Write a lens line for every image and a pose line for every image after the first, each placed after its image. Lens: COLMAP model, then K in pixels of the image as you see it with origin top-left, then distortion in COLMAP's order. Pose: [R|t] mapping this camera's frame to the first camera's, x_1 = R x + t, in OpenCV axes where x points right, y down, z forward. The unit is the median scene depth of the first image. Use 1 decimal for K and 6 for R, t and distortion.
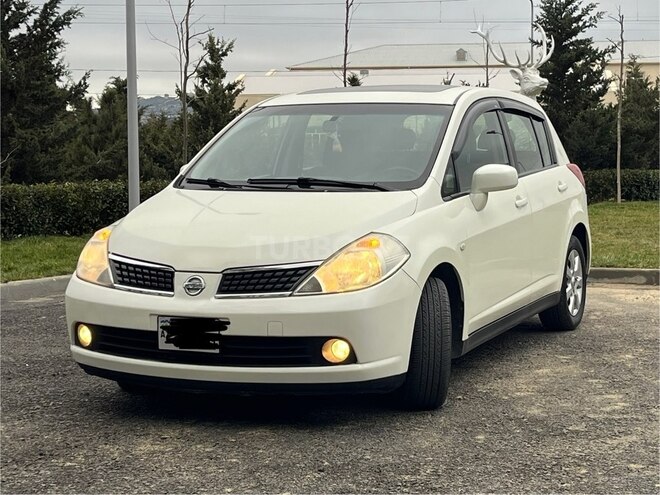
lens RADIAL K [[1353.3, 0, 330.0], [0, 1353.3, 247.5], [0, 0, 1]] dist [0.127873, -0.096579]
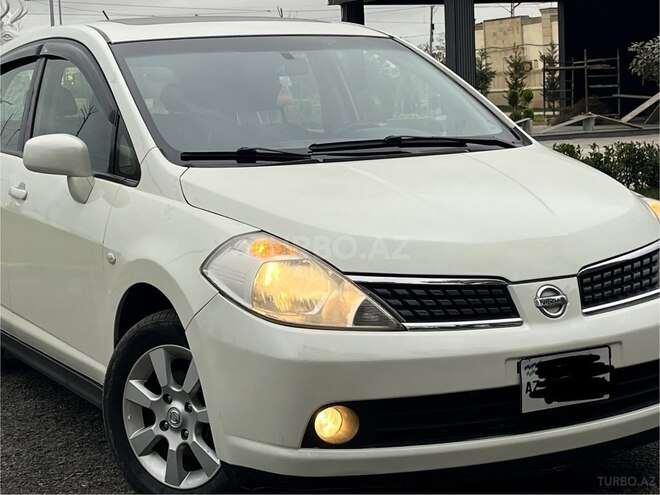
lens RADIAL K [[1353.3, 0, 330.0], [0, 1353.3, 247.5], [0, 0, 1]] dist [0.127873, -0.096579]
pose [[0.614557, -0.105379, 0.781803, -0.639629], [0.105731, 0.993099, 0.050748, -0.038280], [-0.781755, 0.051473, 0.621458, 0.680491]]
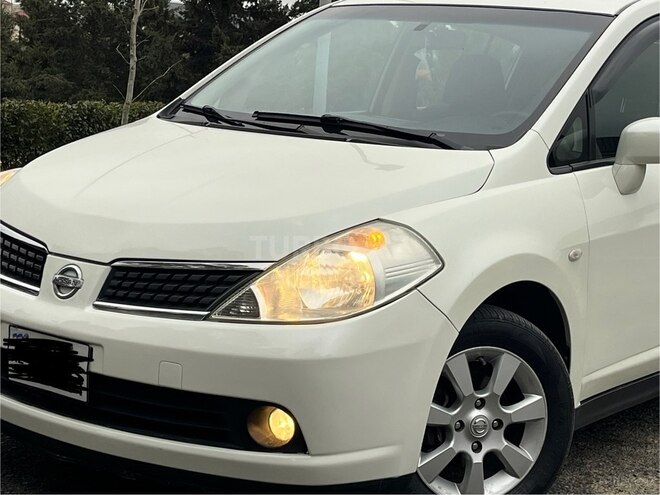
lens RADIAL K [[1353.3, 0, 330.0], [0, 1353.3, 247.5], [0, 0, 1]] dist [0.127873, -0.096579]
pose [[0.968178, 0.099305, -0.229715, 0.142878], [-0.089190, 0.994548, 0.054030, -0.028191], [0.233828, -0.031822, 0.971757, 0.446467]]
